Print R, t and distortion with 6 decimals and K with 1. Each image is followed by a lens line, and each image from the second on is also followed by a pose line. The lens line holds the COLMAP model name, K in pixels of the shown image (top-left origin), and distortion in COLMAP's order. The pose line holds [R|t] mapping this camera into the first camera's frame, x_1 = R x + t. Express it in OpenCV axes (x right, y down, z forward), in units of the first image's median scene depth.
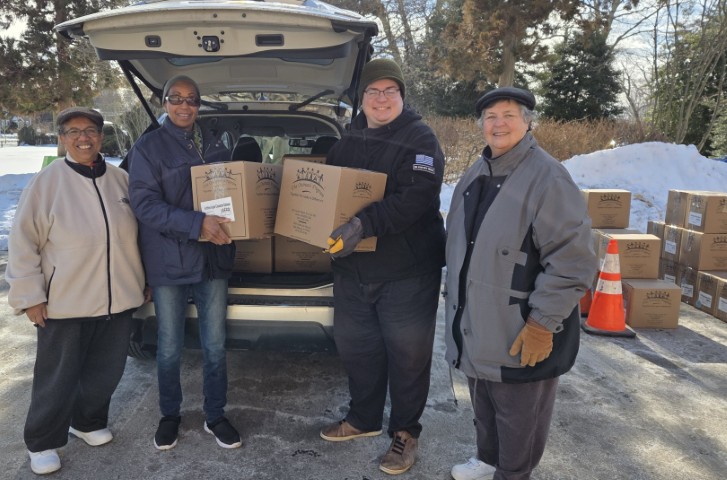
lens RADIAL K [[491.6, 0, 364.4], [0, 491.6, 241.6], [0, 0, 1]] dist [0.003138, -0.002694]
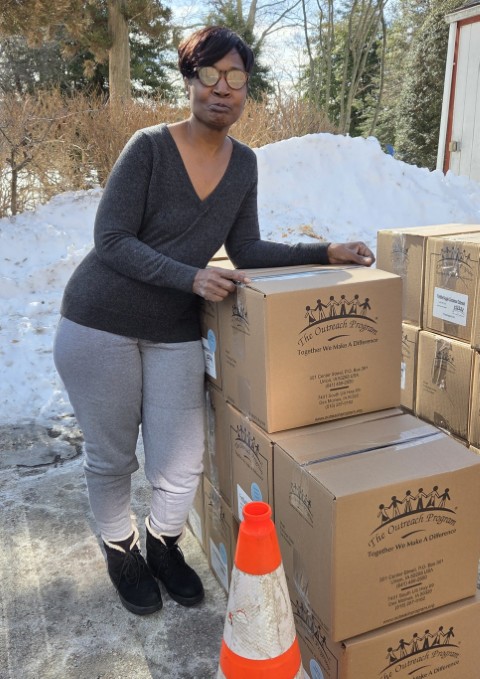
lens RADIAL K [[539.5, 0, 240.5], [0, 539.5, 338.7], [0, 0, 1]] dist [-0.010570, -0.004286]
pose [[0.917730, -0.152390, 0.366810, 0.051530], [0.105200, 0.983750, 0.145493, -0.014252], [-0.383021, -0.094935, 0.918848, 0.095621]]
